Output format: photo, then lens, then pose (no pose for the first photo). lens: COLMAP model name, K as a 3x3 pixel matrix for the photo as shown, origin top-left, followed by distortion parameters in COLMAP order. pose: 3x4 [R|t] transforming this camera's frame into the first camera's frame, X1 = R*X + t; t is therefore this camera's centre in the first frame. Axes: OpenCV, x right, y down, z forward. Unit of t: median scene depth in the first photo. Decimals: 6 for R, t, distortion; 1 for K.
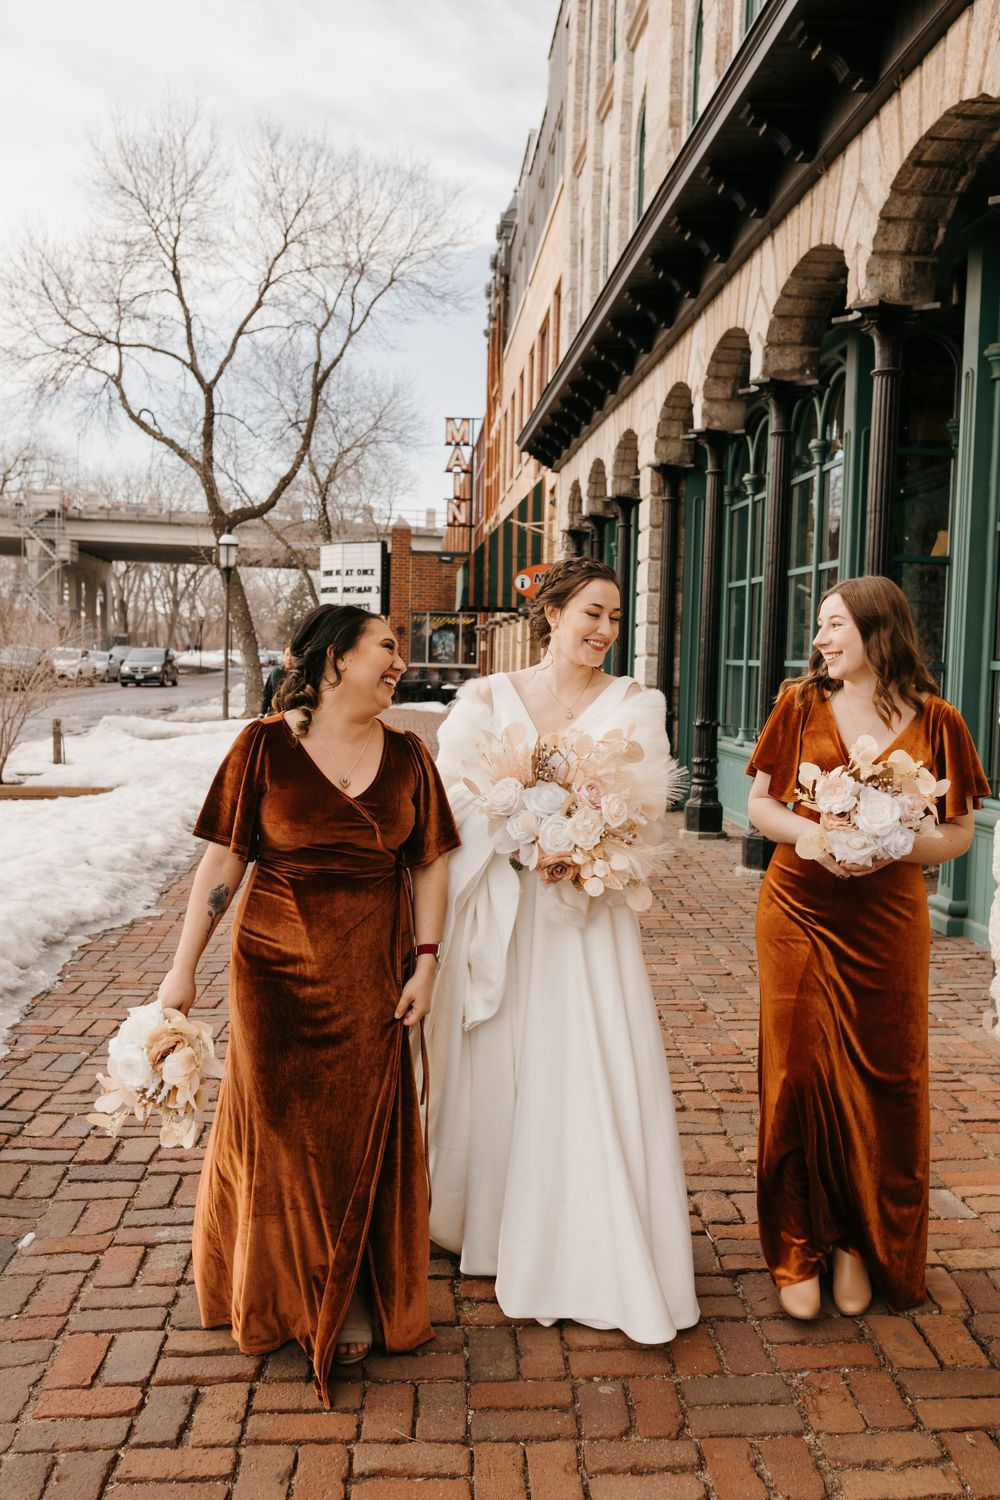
lens RADIAL K [[1414.3, 0, 500.0], [0, 1414.3, 750.0], [0, 0, 1]] dist [0.009247, -0.007611]
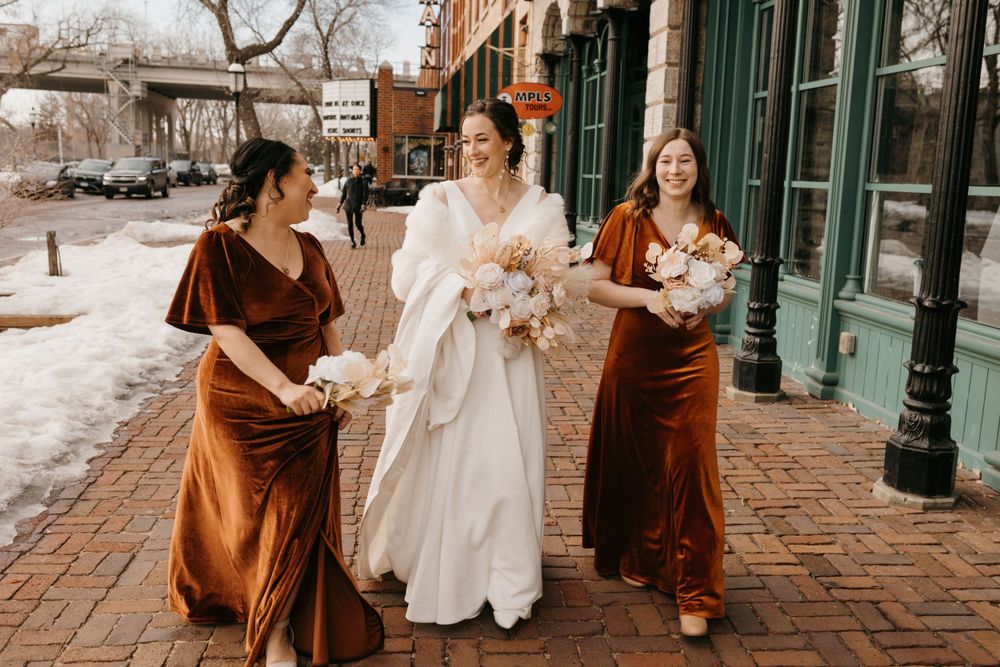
lens RADIAL K [[923.4, 0, 500.0], [0, 923.4, 333.5], [0, 0, 1]] dist [-0.003936, -0.007322]
pose [[0.998626, -0.002109, 0.052366, -0.013402], [-0.003632, 0.994002, 0.109304, -0.012899], [-0.052283, -0.109344, 0.992628, 0.177969]]
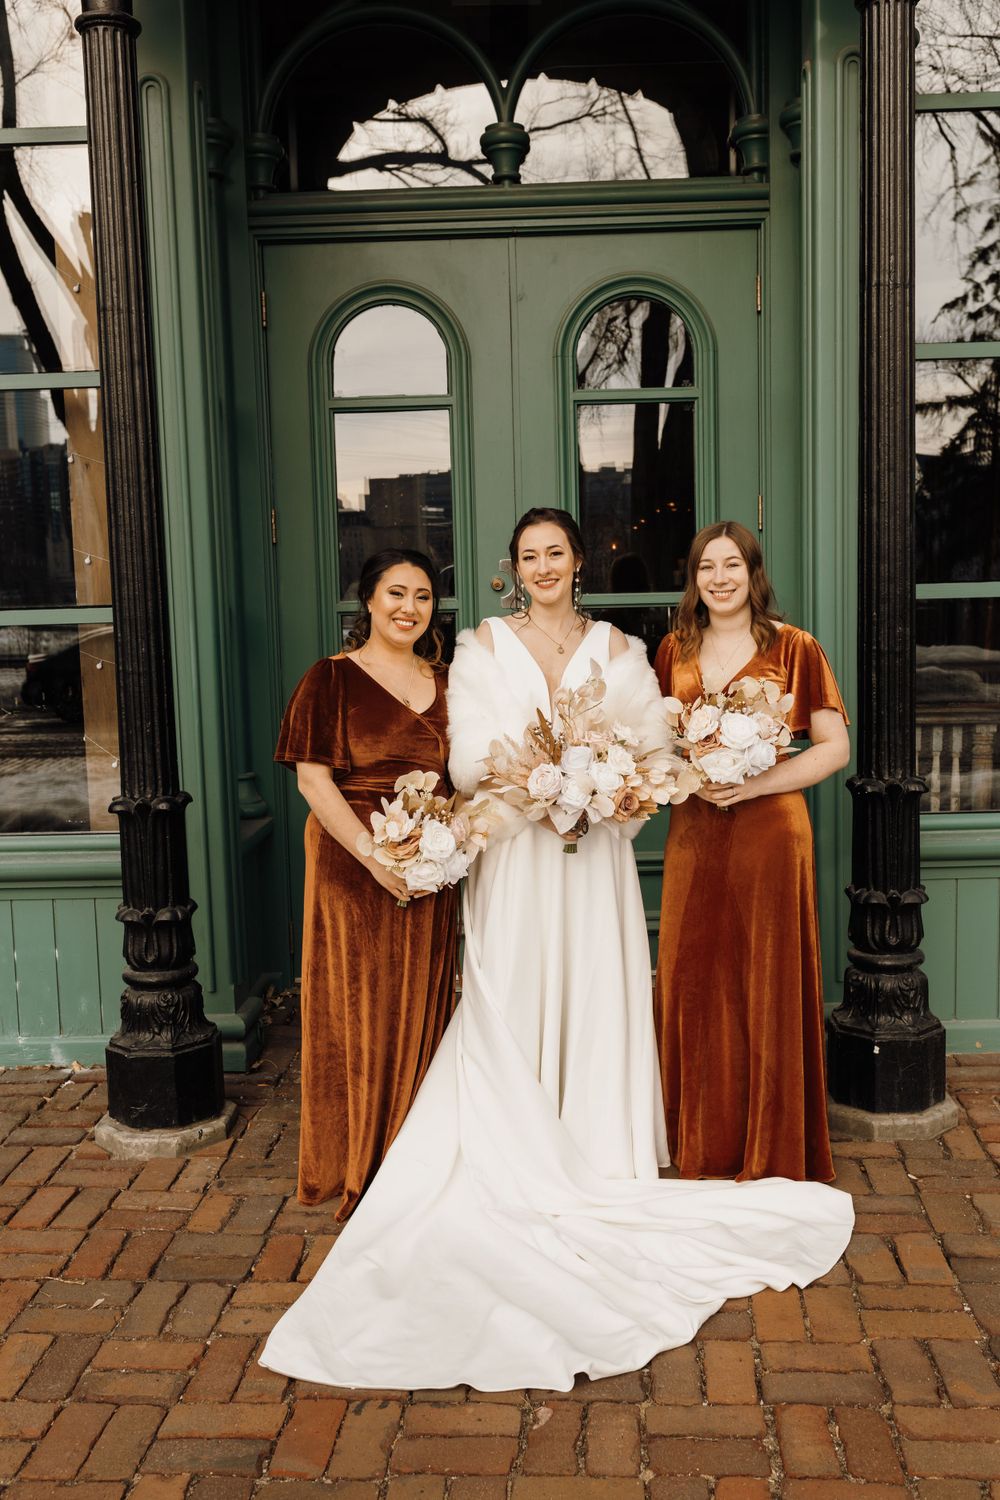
lens RADIAL K [[1432.7, 0, 482.1], [0, 1432.7, 747.6], [0, 0, 1]] dist [0.005470, -0.002961]
pose [[0.095663, -0.135564, 0.986139, -0.064218], [0.094750, 0.987425, 0.126549, -0.020942], [-0.990894, 0.081331, 0.107305, 0.268542]]
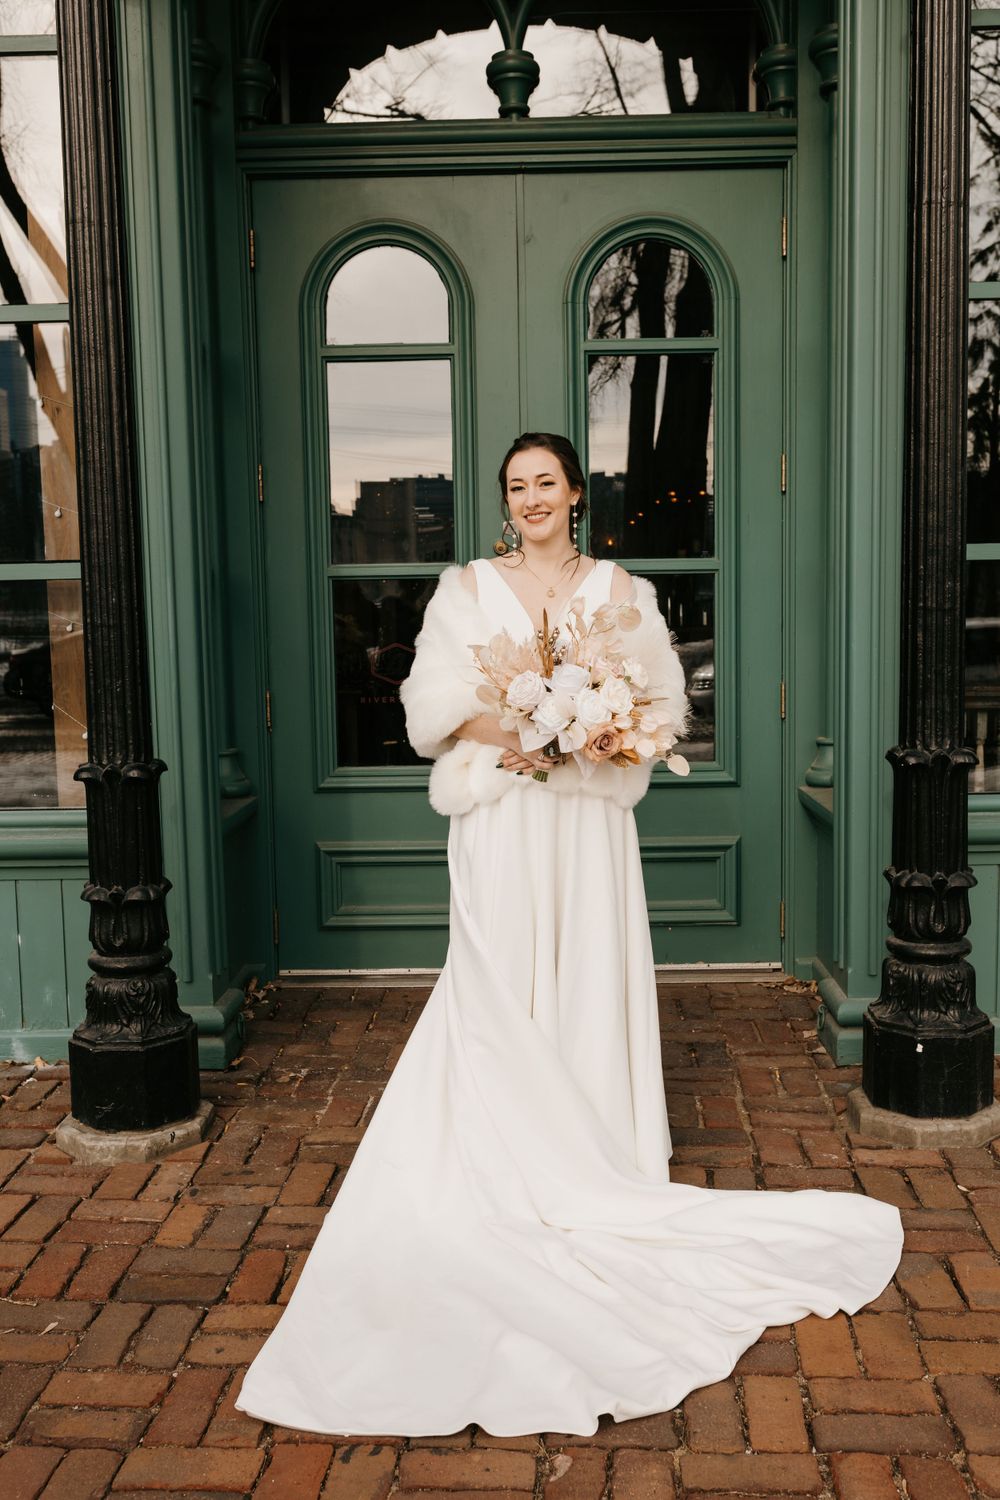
lens RADIAL K [[1432.7, 0, 482.1], [0, 1432.7, 747.6], [0, 0, 1]] dist [0.005470, -0.002961]
pose [[0.088653, -0.130094, 0.987530, -0.053165], [0.085720, 0.988752, 0.122560, -0.016199], [-0.992367, 0.073785, 0.098807, 0.271410]]
